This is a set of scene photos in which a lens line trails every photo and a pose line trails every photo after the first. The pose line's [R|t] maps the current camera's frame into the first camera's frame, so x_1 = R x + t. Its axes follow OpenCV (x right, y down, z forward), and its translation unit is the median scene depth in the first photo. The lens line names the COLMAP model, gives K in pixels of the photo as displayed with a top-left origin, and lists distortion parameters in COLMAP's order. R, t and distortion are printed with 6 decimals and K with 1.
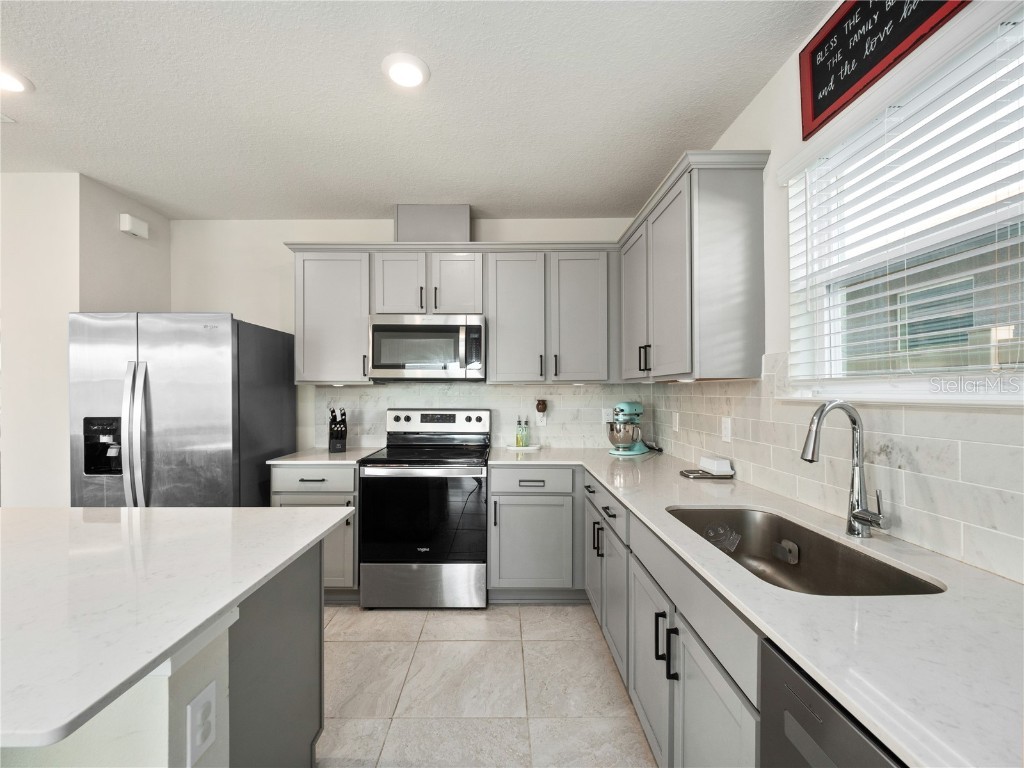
lens RADIAL K [[441.4, 0, 509.5], [0, 441.4, 389.7], [0, 0, 1]] dist [-0.002628, 0.000601]
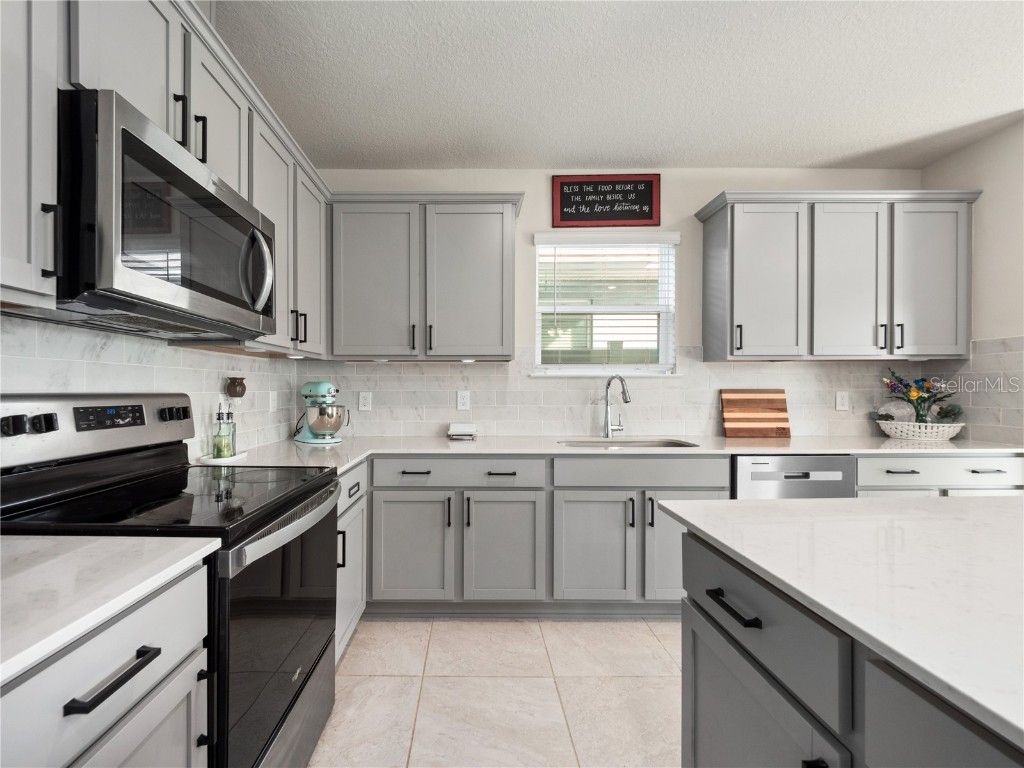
lens RADIAL K [[414.3, 0, 513.1], [0, 414.3, 385.9], [0, 0, 1]] dist [0.000999, -0.000027]
pose [[0.017654, 0.001467, 0.999843, -0.687463], [-0.000694, 0.999999, -0.001455, 0.046712], [-0.999844, -0.000668, 0.017655, 0.794674]]
